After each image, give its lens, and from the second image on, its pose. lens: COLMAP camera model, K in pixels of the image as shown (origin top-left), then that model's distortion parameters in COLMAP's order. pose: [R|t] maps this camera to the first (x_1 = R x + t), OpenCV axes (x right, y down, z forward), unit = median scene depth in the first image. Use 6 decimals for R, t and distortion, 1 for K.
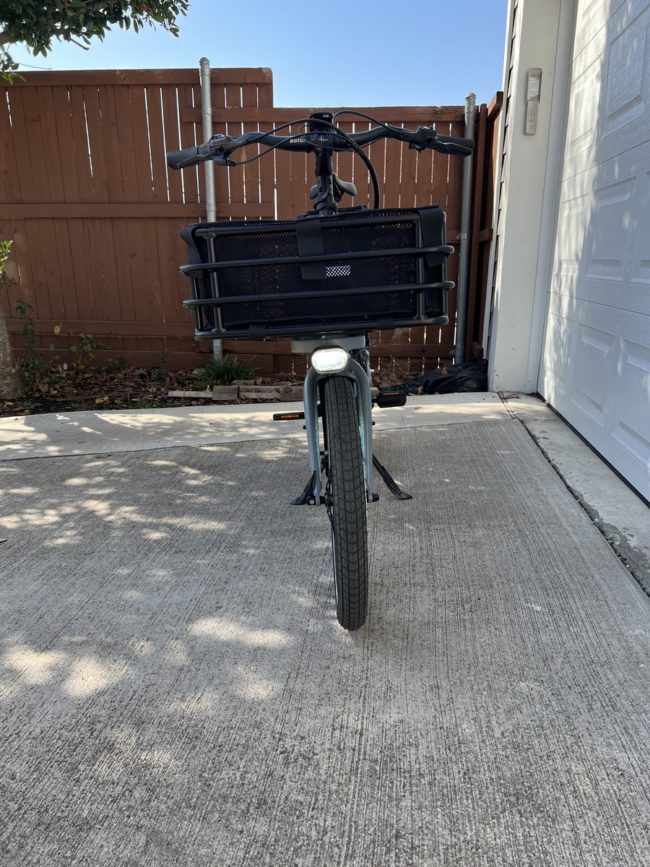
lens RADIAL K [[636.3, 0, 342.1], [0, 636.3, 432.9], [0, 0, 1]] dist [0.049702, -0.069958]
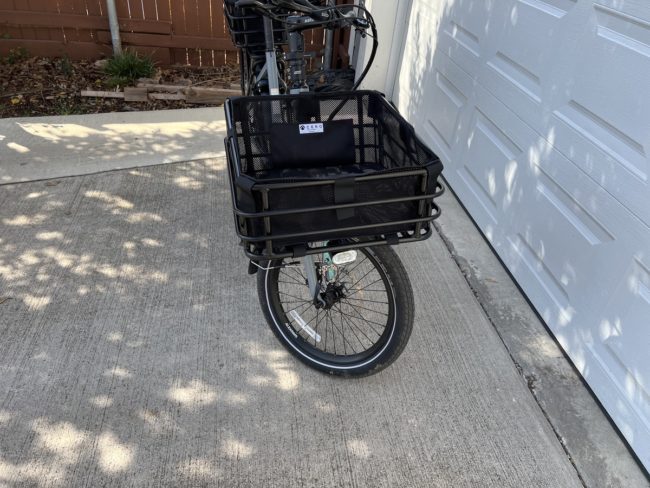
lens RADIAL K [[477.1, 0, 325.0], [0, 477.1, 244.0], [0, 0, 1]] dist [0.049702, -0.069958]
pose [[0.967986, -0.066929, 0.241917, -0.174006], [-0.028266, 0.928599, 0.370007, -0.307507], [-0.249408, -0.364999, 0.896979, 0.081149]]
